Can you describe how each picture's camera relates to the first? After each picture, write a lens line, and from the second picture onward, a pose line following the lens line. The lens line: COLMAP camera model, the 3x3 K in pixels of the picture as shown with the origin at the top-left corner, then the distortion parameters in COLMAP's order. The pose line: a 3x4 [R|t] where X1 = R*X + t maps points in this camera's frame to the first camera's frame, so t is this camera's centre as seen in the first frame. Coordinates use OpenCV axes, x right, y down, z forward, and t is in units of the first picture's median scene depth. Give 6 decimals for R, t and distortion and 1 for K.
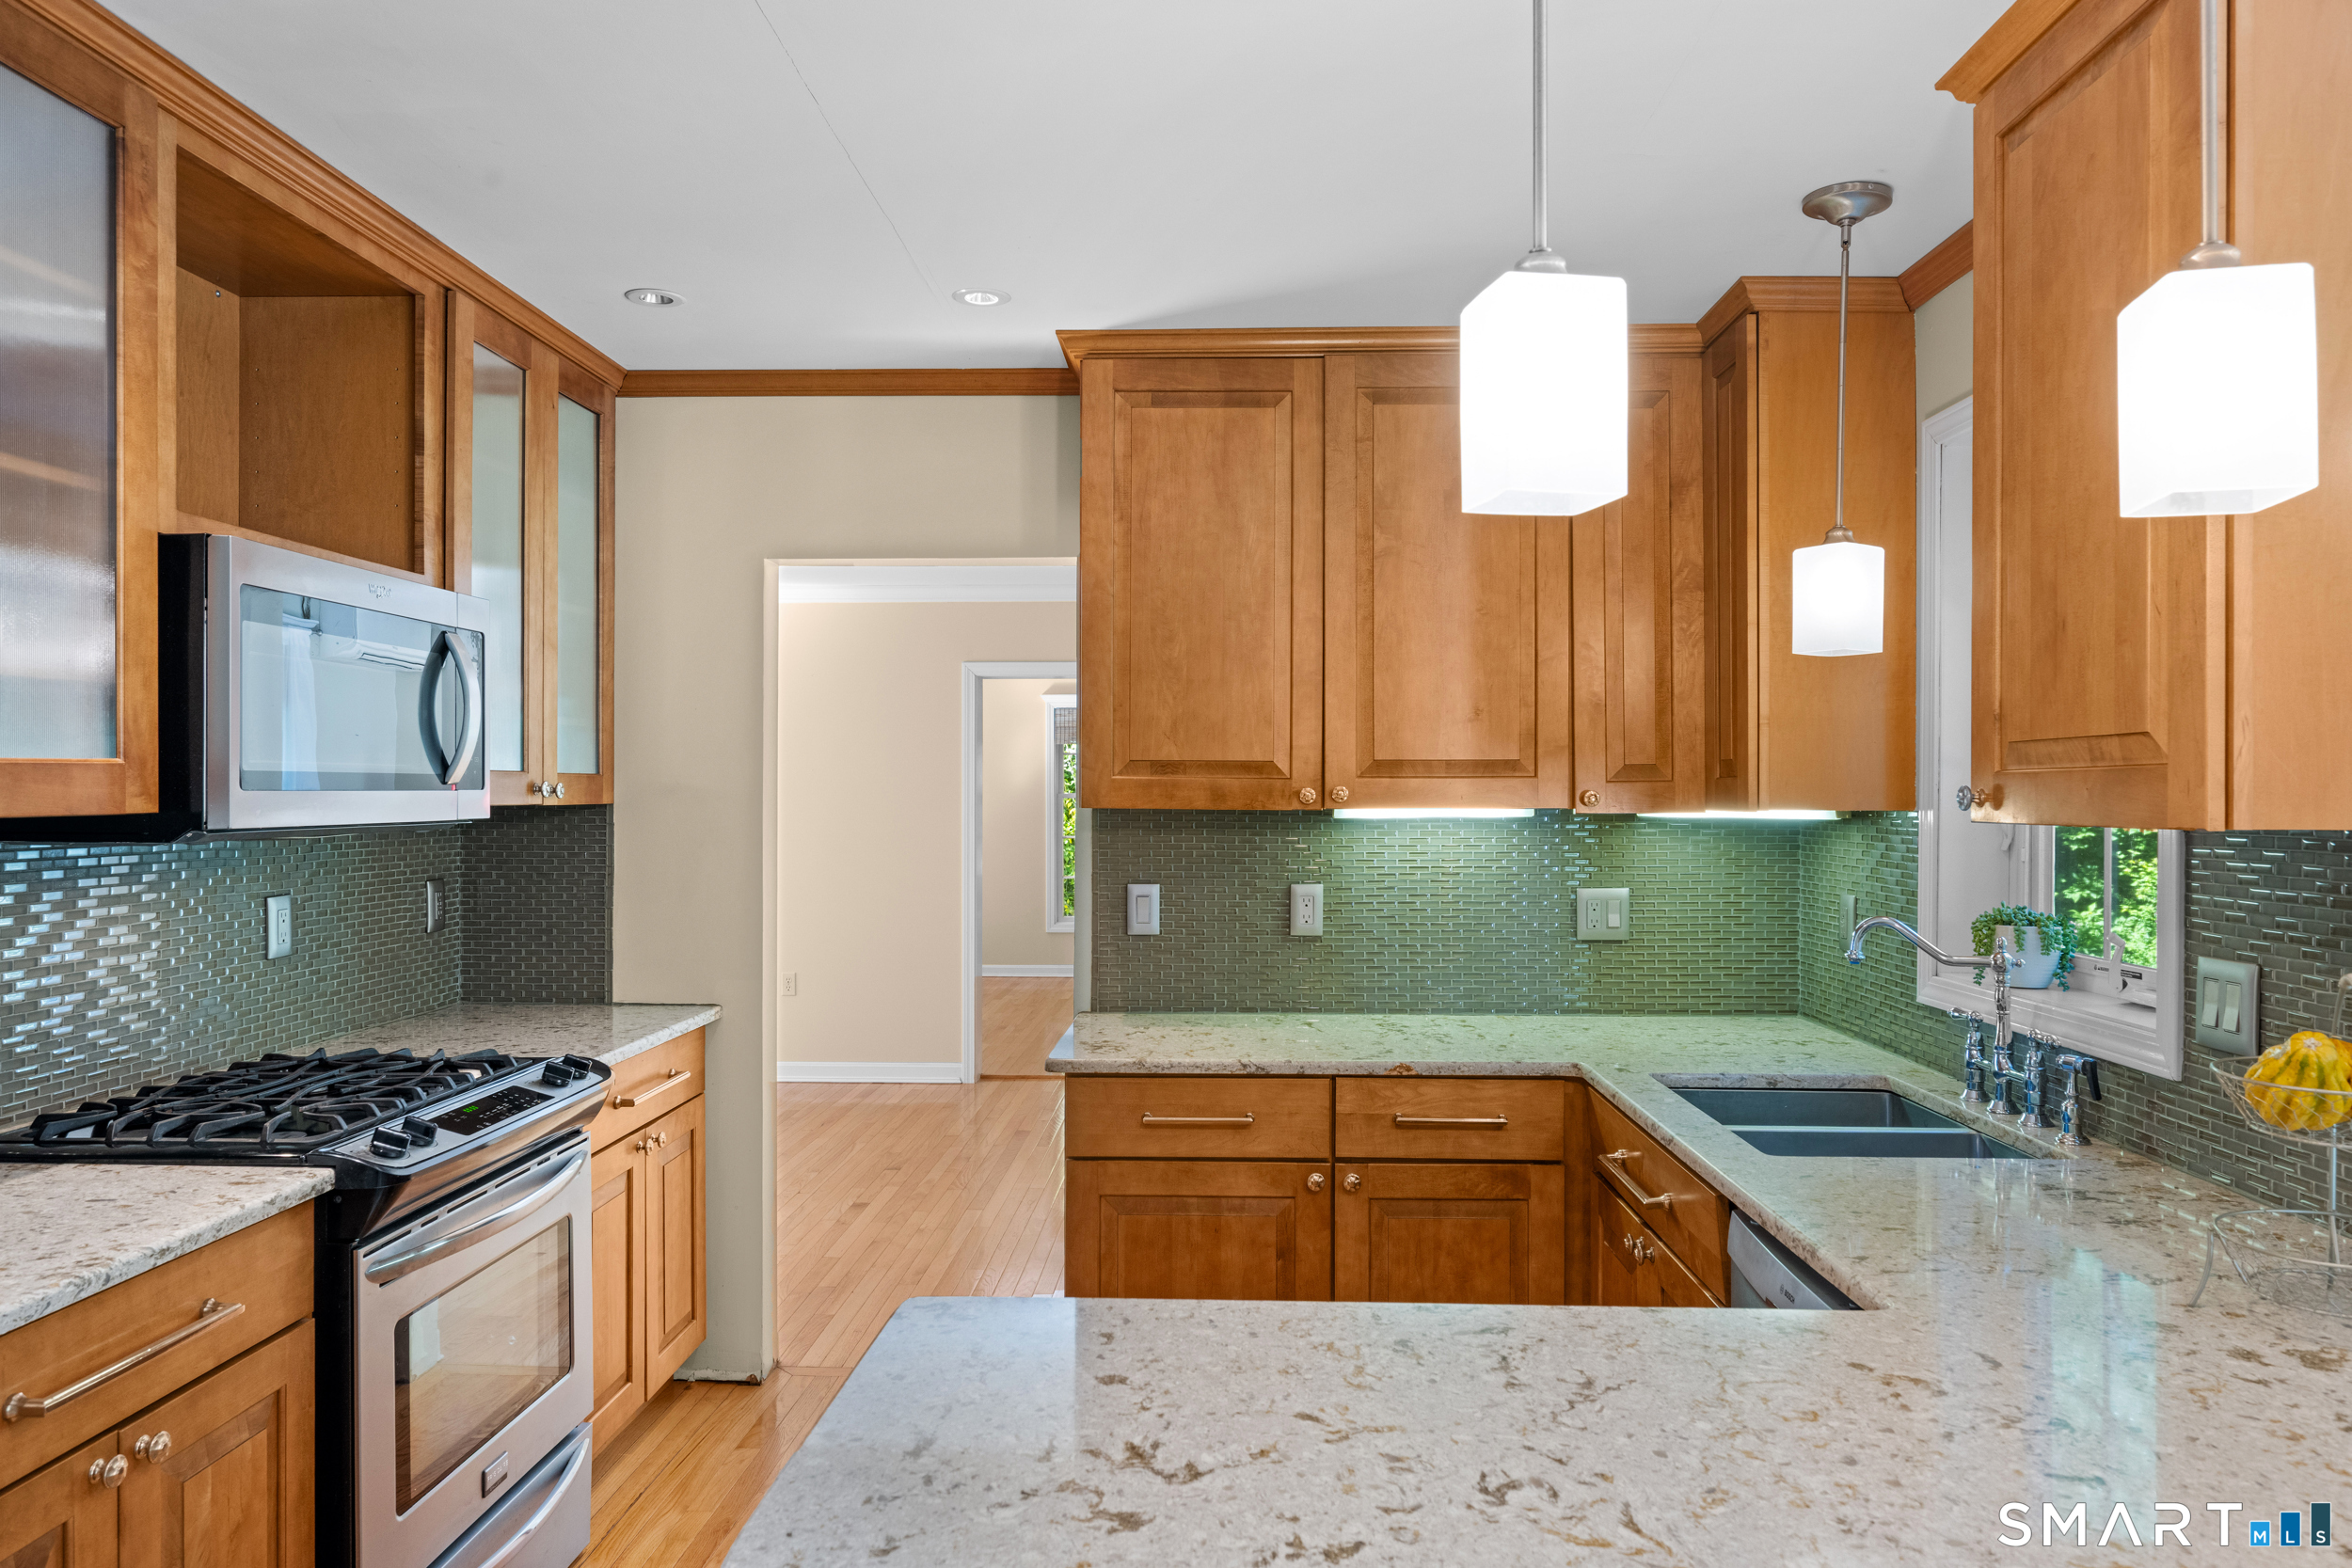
lens RADIAL K [[1559.9, 0, 1179.5], [0, 1559.9, 795.2], [0, 0, 1]] dist [-0.001460, 0.001272]
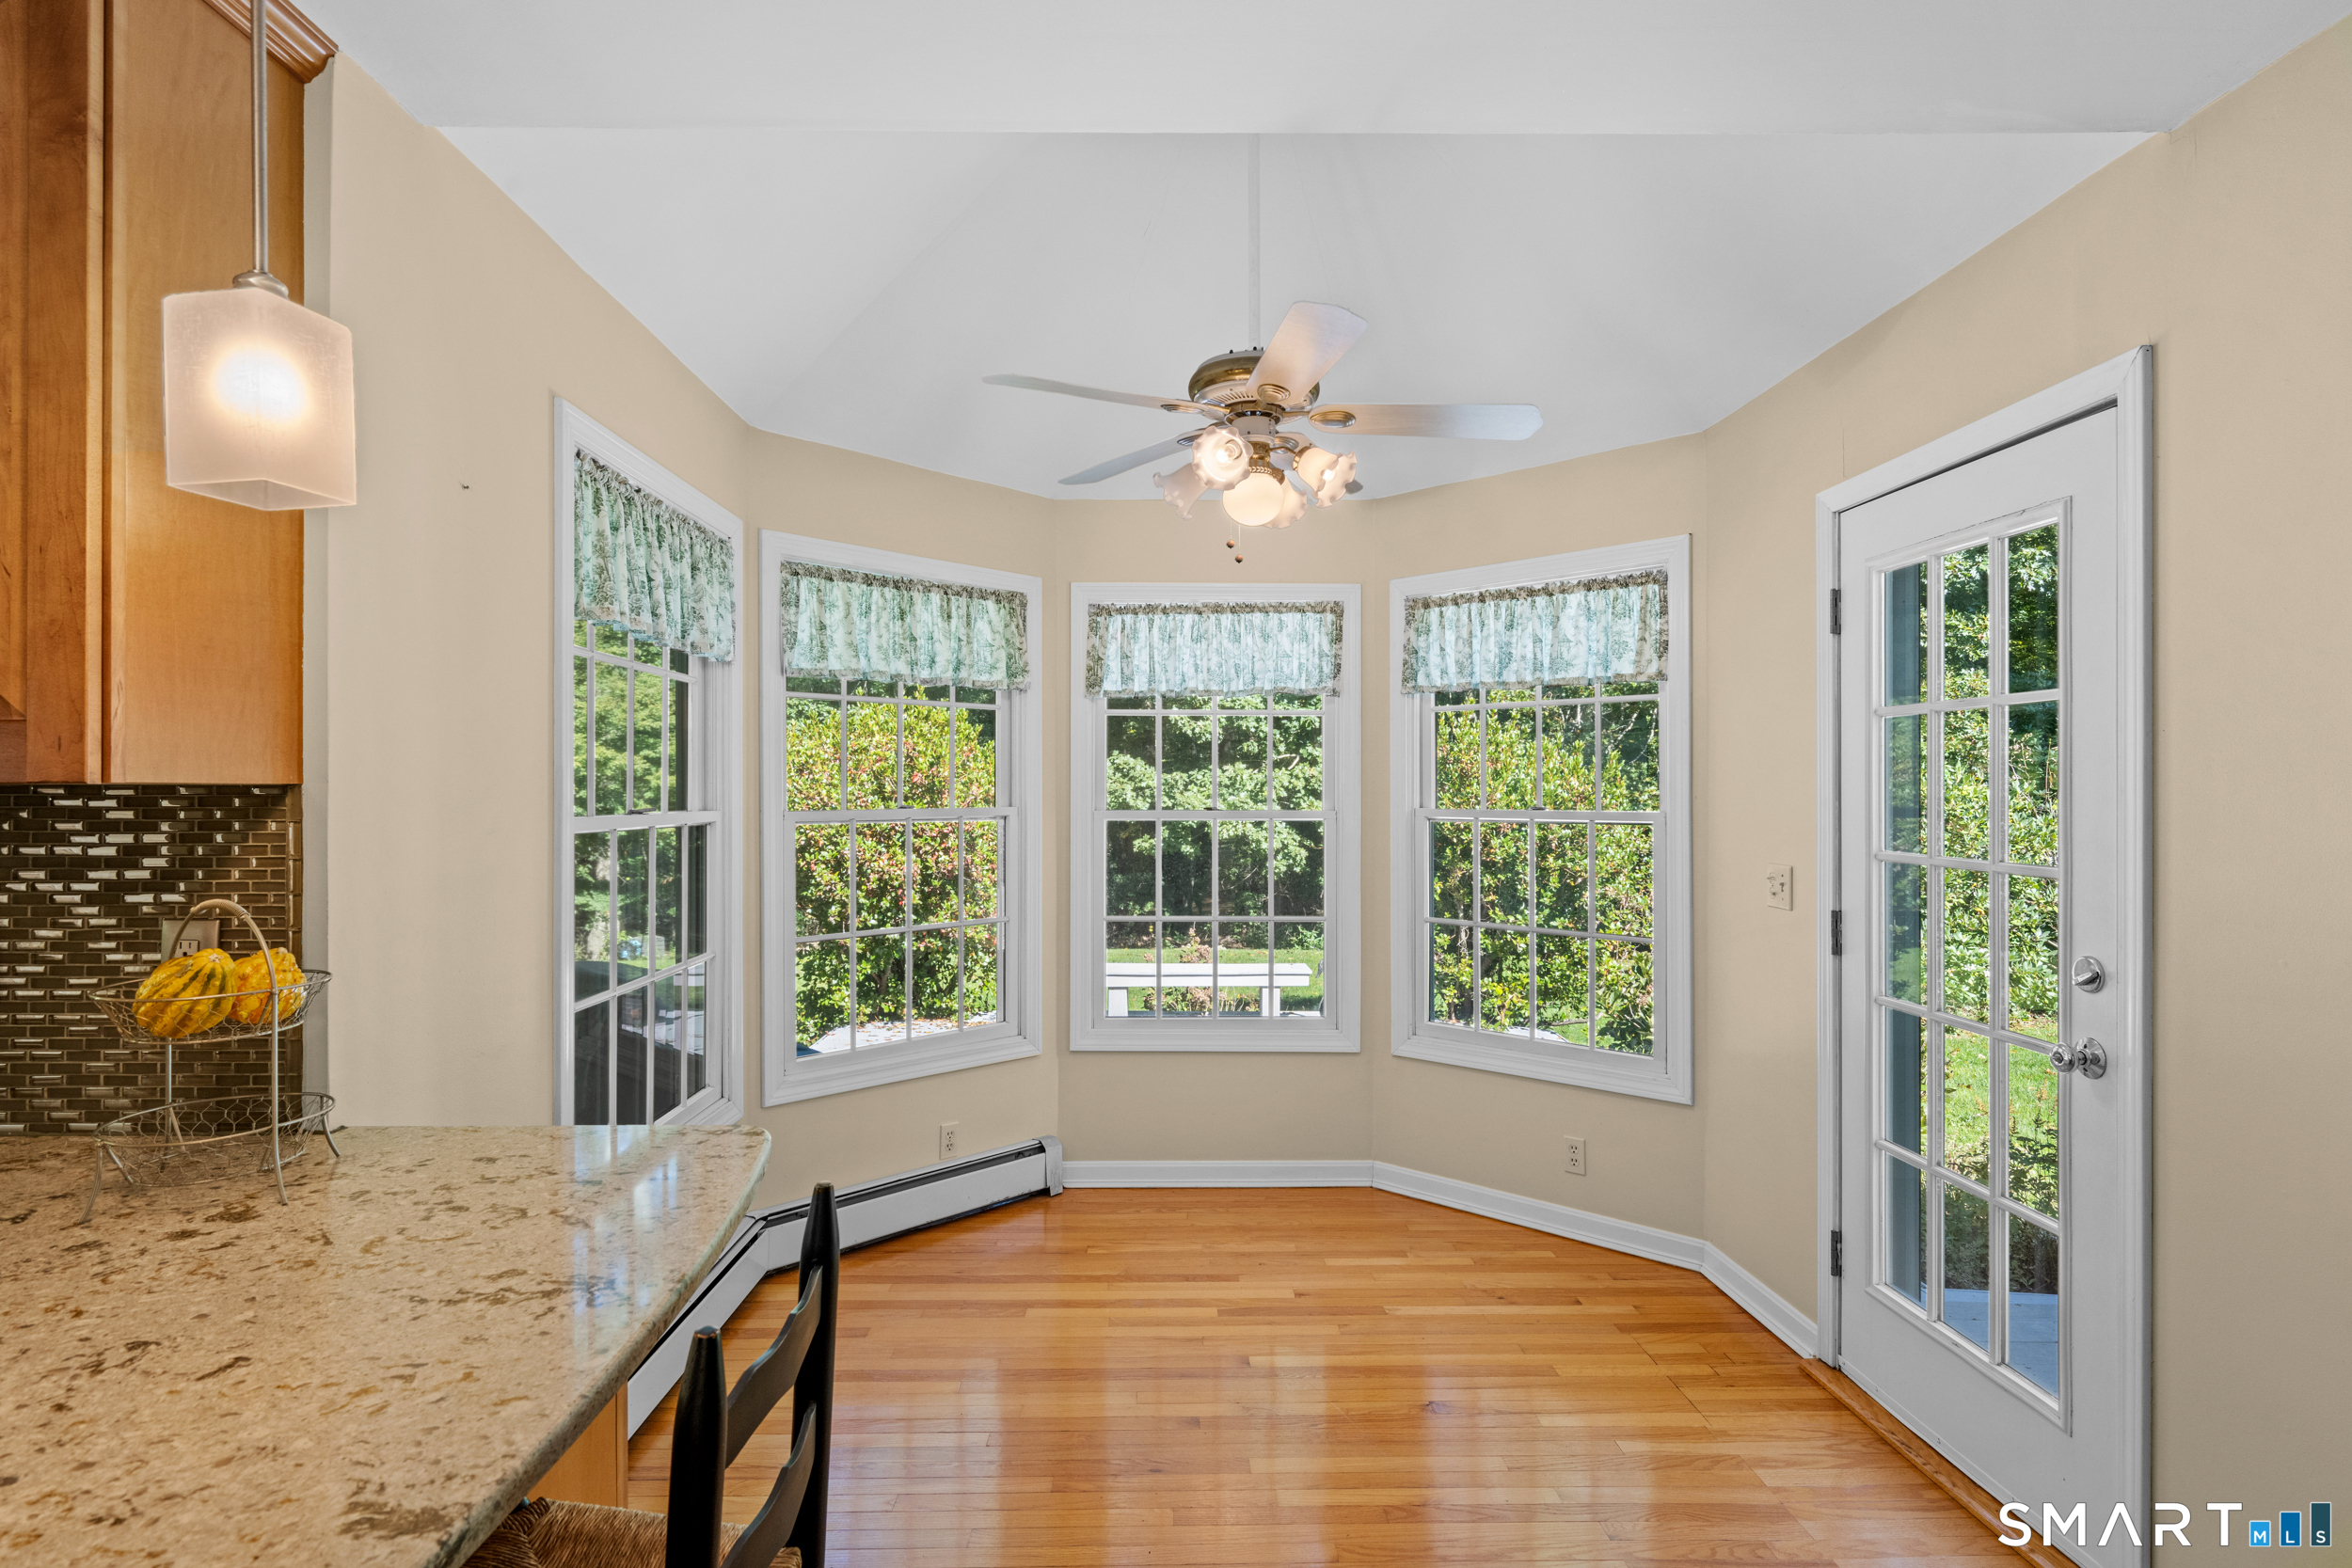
lens RADIAL K [[1200.1, 0, 1164.2], [0, 1200.1, 794.4], [0, 0, 1]] dist [0.003773, 0.001113]
pose [[-0.039941, -0.005630, 0.999186, -0.128572], [-0.001022, 0.999984, 0.005594, 0.015167], [-0.999202, -0.000798, -0.039946, 0.170879]]
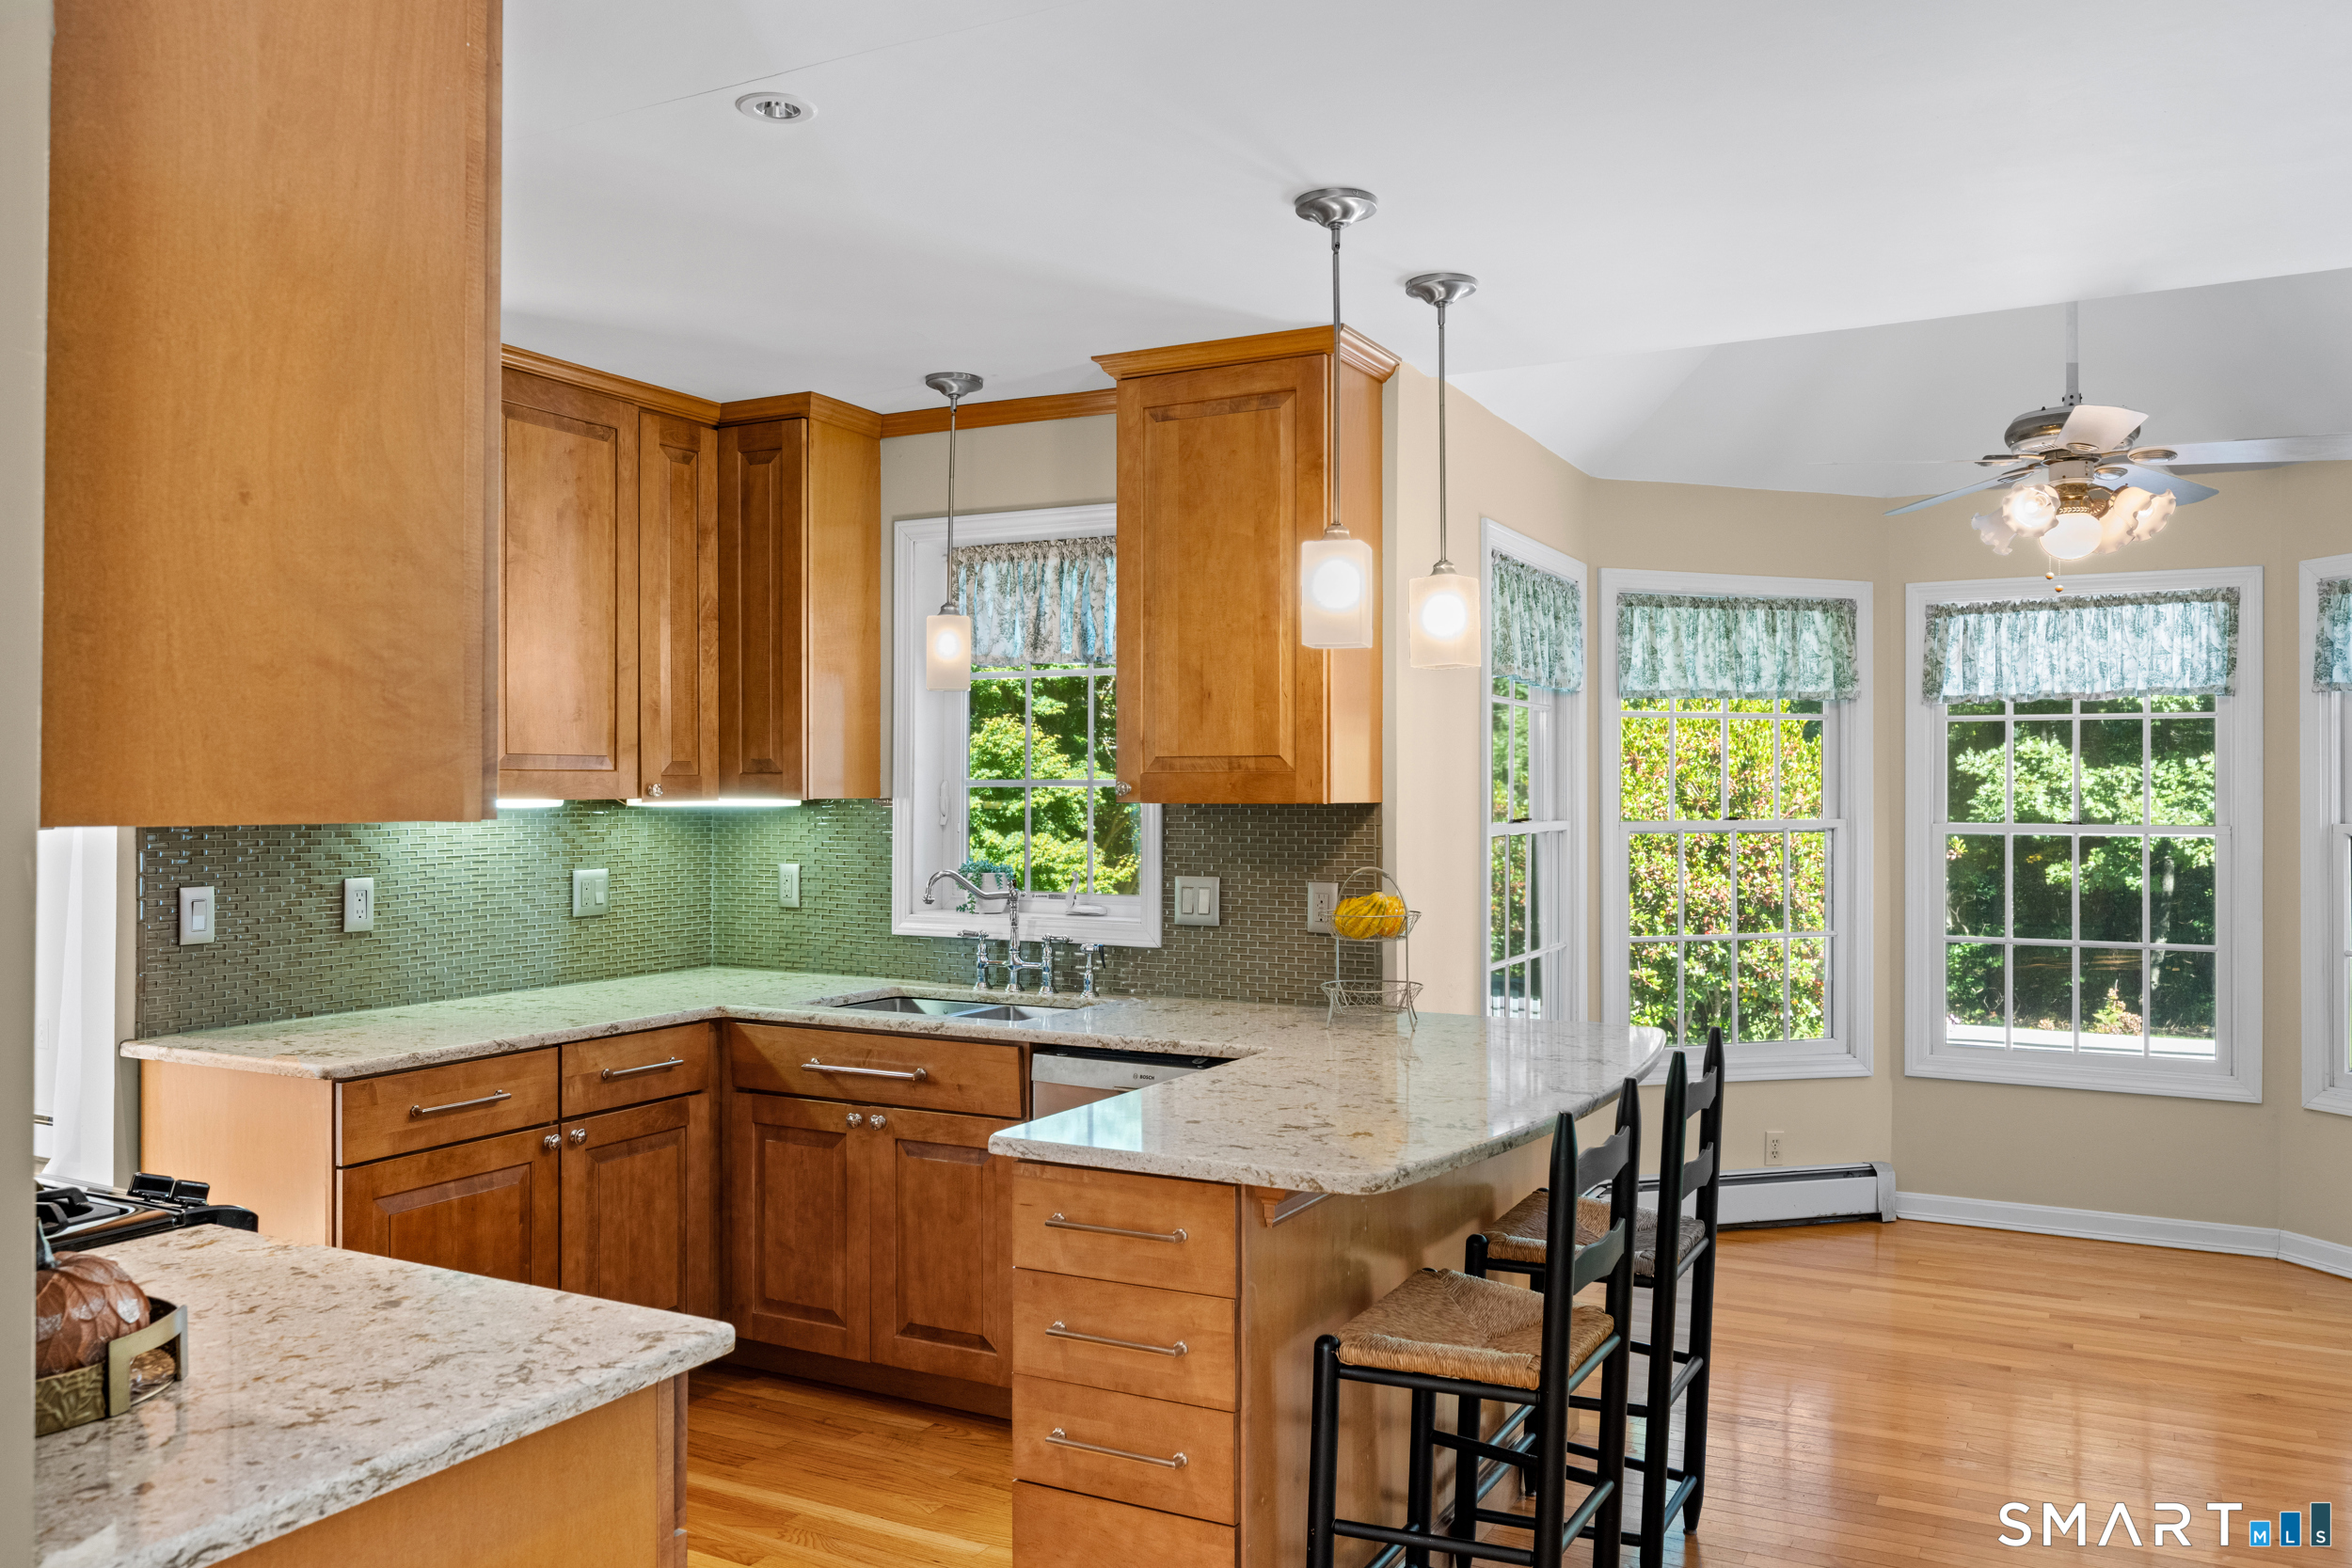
lens RADIAL K [[1776.5, 0, 1178.4], [0, 1776.5, 784.5], [0, 0, 1]] dist [-0.014602, 0.007799]
pose [[0.436981, 0.001438, 0.899469, -0.953673], [-0.000060, 0.999999, -0.001569, 0.000197], [-0.899471, 0.000632, 0.436981, 0.078362]]
